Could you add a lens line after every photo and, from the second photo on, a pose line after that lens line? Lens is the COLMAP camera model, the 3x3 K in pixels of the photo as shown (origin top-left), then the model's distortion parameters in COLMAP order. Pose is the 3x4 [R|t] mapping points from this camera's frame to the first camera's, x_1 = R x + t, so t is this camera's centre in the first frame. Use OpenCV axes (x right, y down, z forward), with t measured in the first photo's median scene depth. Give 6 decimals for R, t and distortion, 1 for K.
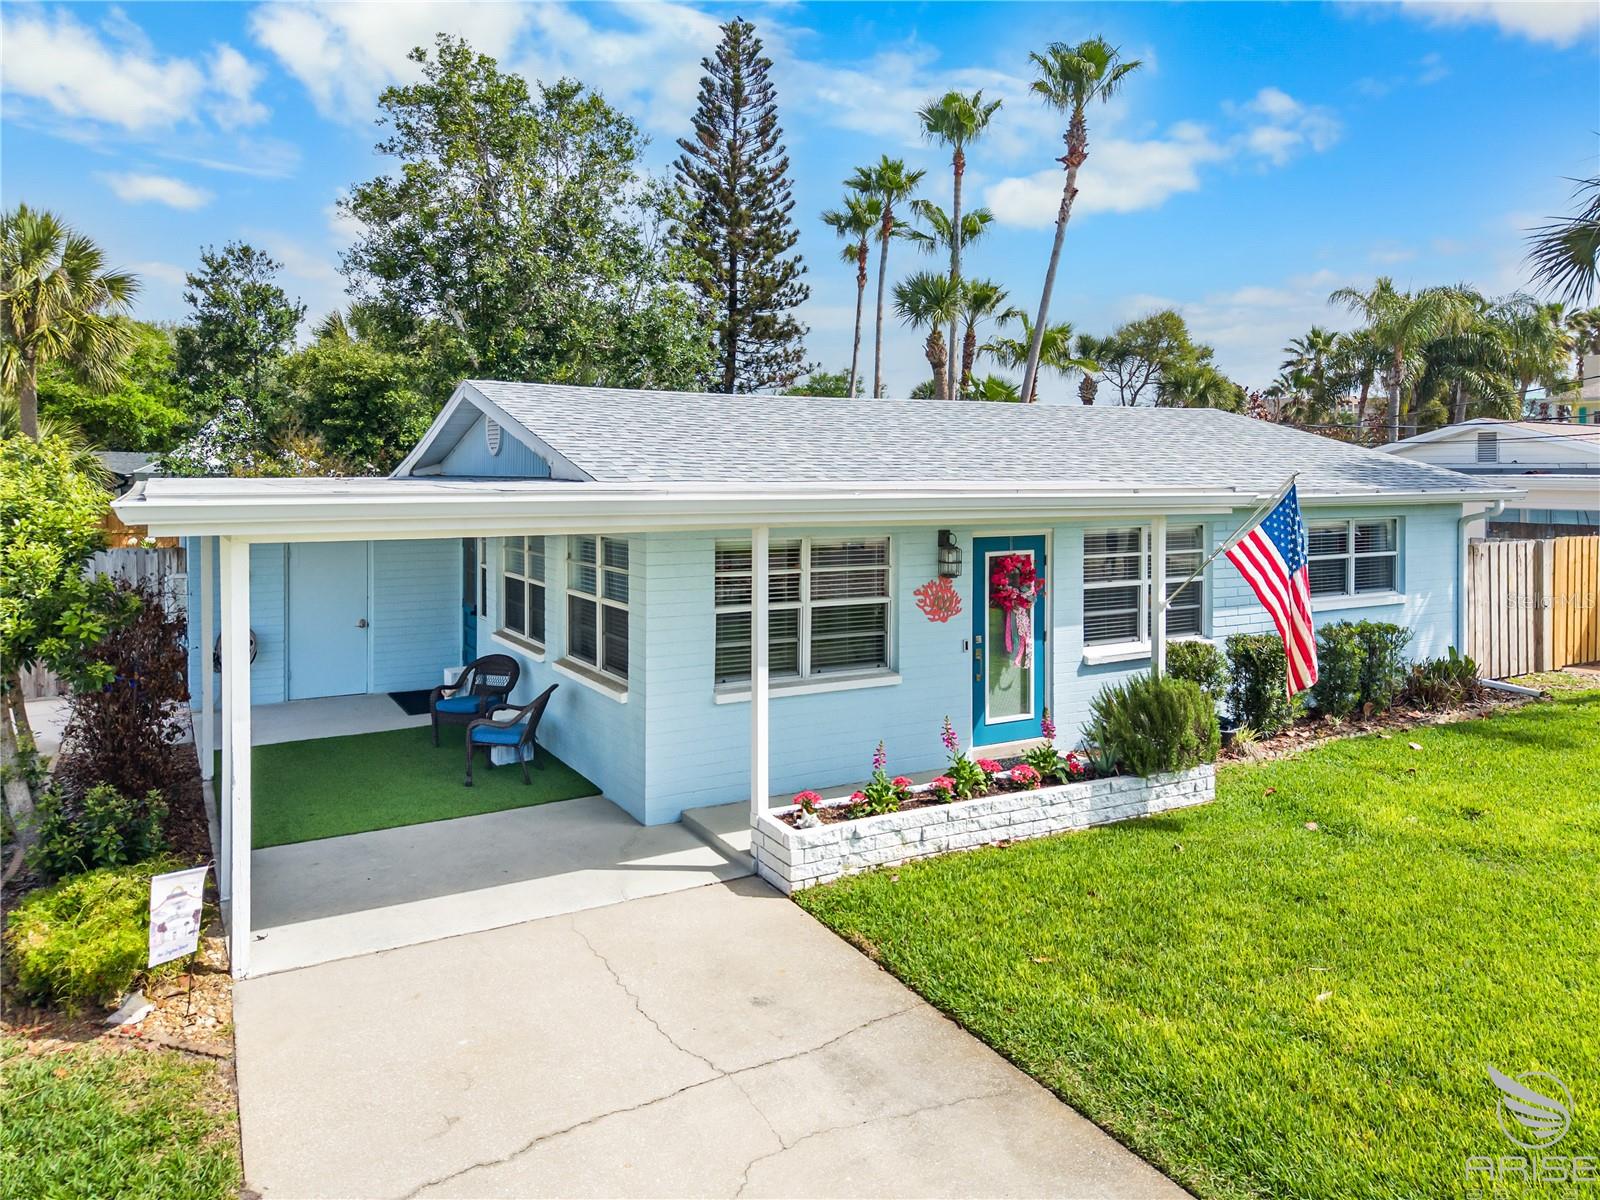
lens RADIAL K [[1122.1, 0, 802.6], [0, 1122.1, 474.6], [0, 0, 1]] dist [0.042775, -0.064838]
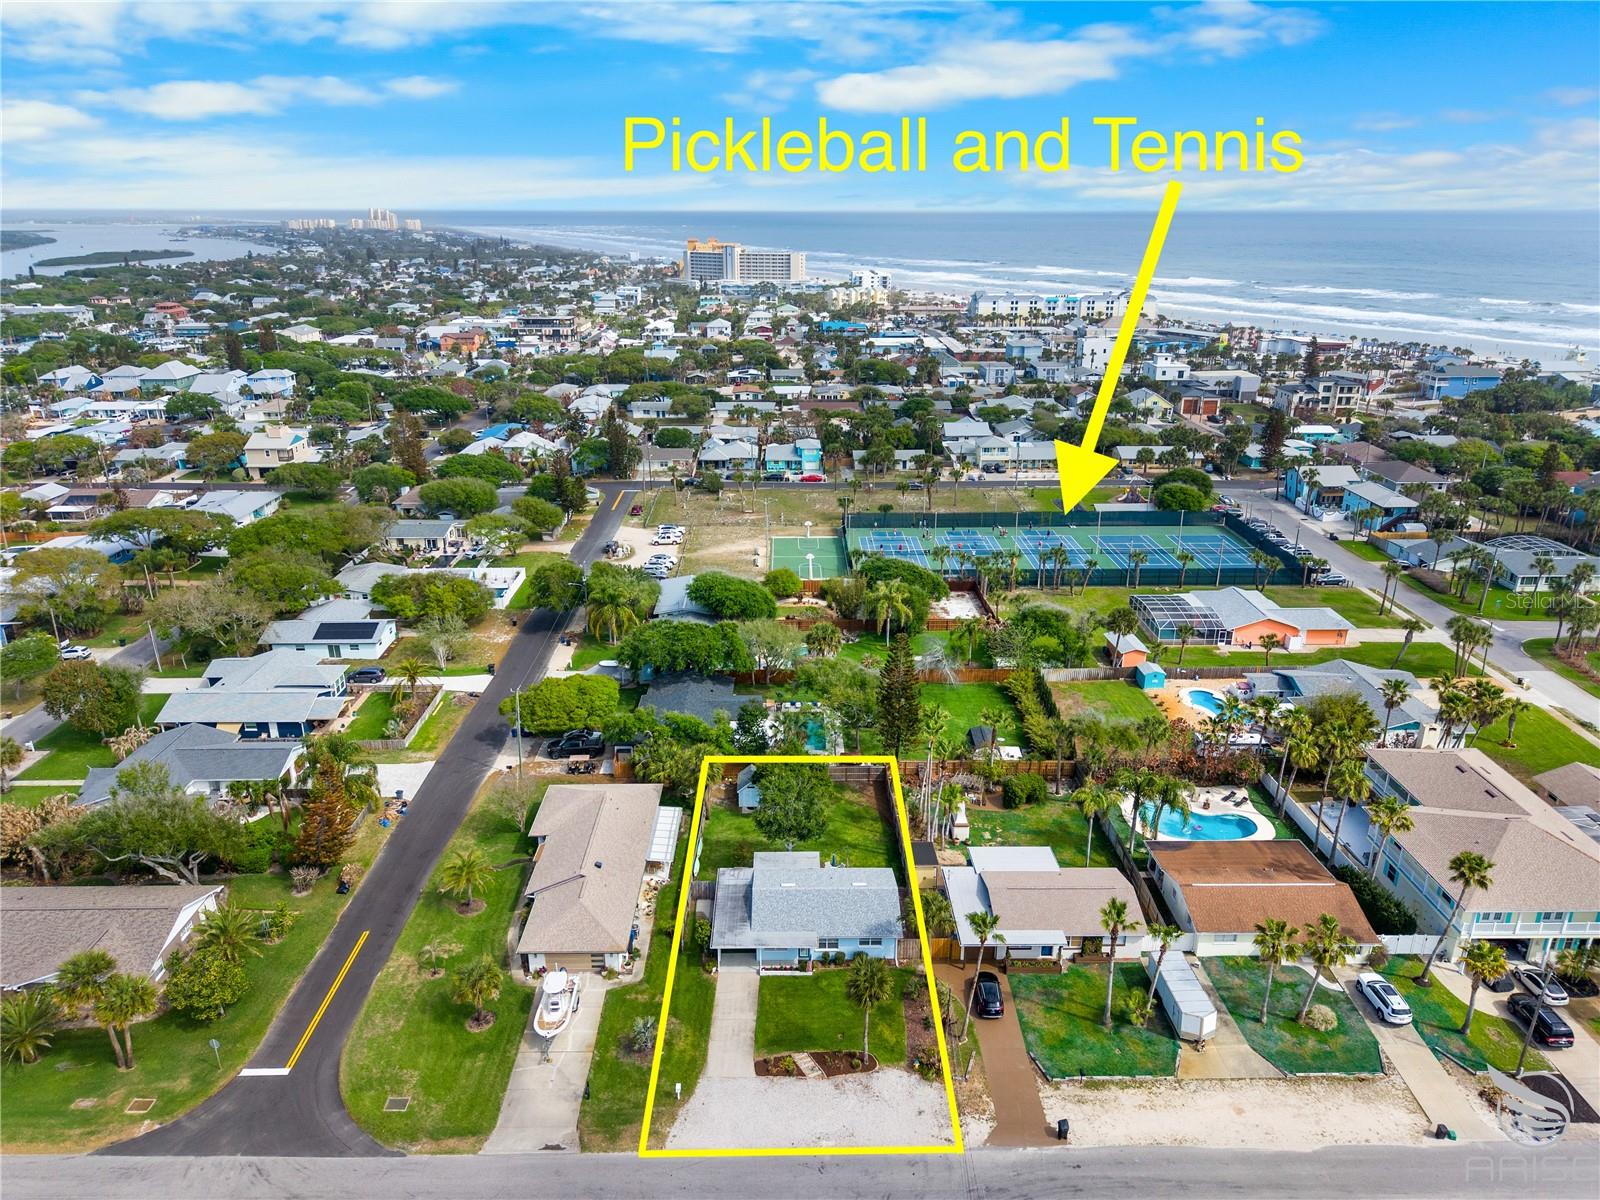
lens RADIAL K [[1079.8, 0, 795.2], [0, 1079.8, 632.4], [0, 0, 1]] dist [0.022957, -0.032808]
pose [[0.871786, 0.175823, -0.457248, 3.210617], [0.000860, 0.932824, 0.360333, -4.664721], [0.489886, -0.314526, 0.813071, -4.568260]]
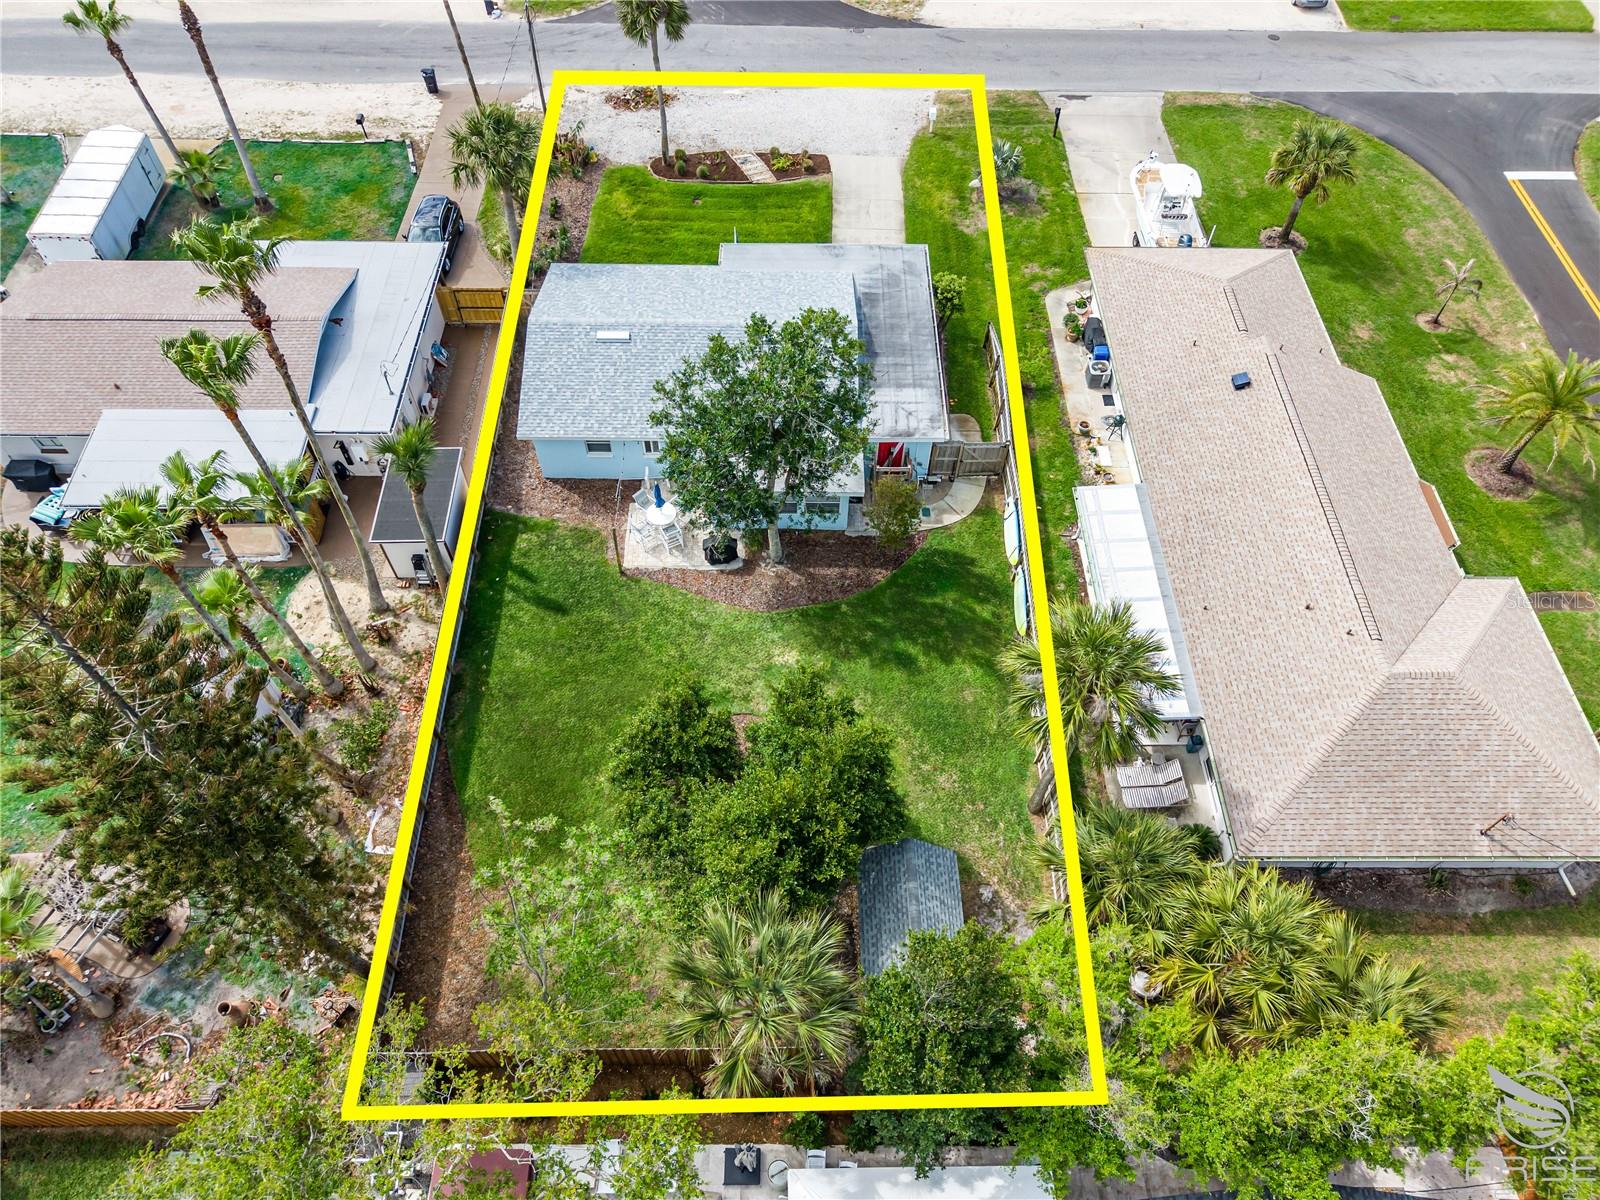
lens RADIAL K [[1067.4, 0, 795.7], [0, 1067.4, 601.7], [0, 0, 1]] dist [0.030120, -0.030639]
pose [[-0.870836, -0.414272, 0.264618, -1.423524], [-0.017681, 0.564356, 0.825342, -2.455614], [-0.491255, 0.714059, -0.498787, 3.554269]]
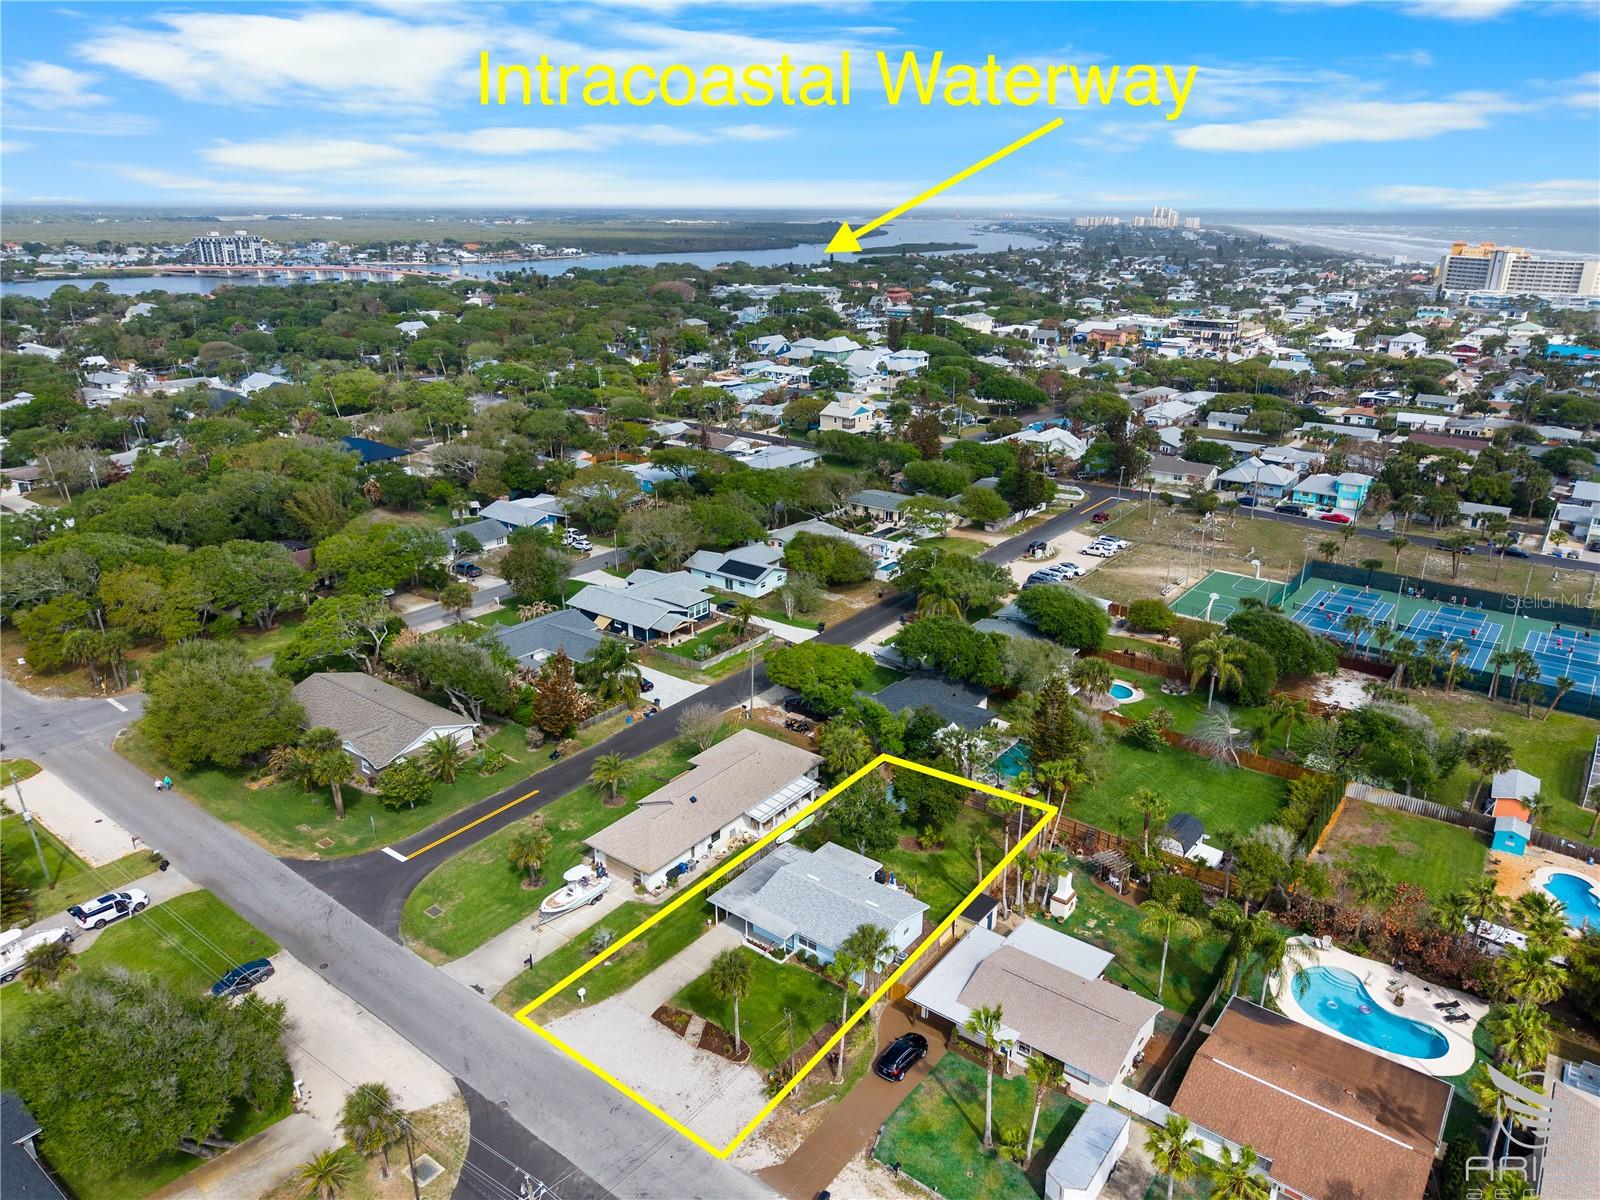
lens RADIAL K [[1067.4, 0, 795.7], [0, 1067.4, 601.7], [0, 0, 1]] dist [0.030120, -0.030639]
pose [[0.386538, 0.317080, -0.866053, 6.085077], [-0.003925, 0.939599, 0.342255, -4.749290], [0.922265, -0.128895, 0.364435, -1.498214]]
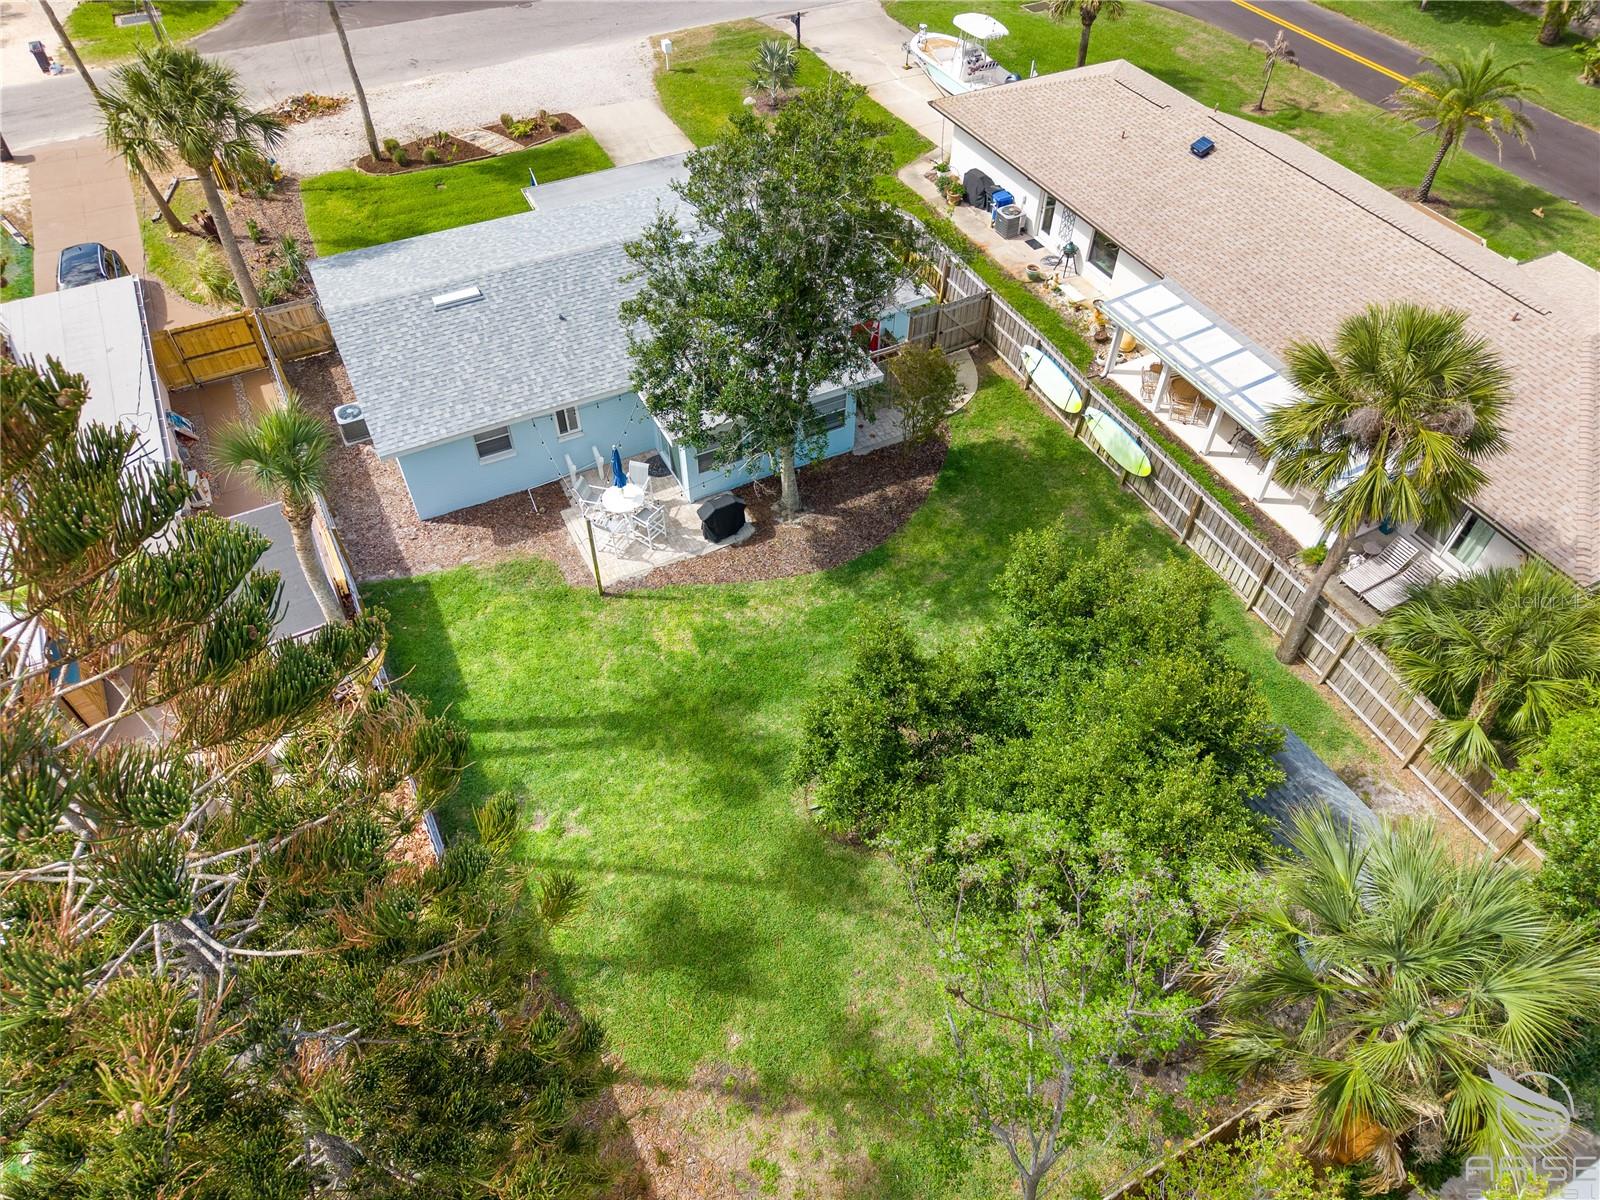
lens RADIAL K [[1108.0, 0, 791.7], [0, 1108.0, 574.0], [0, 0, 1]] dist [0.017773, -0.006093]
pose [[-0.998643, -0.043918, 0.027996, -0.503579], [-0.009683, 0.684724, 0.728738, -1.497472], [-0.051175, 0.727478, -0.684220, 3.648518]]
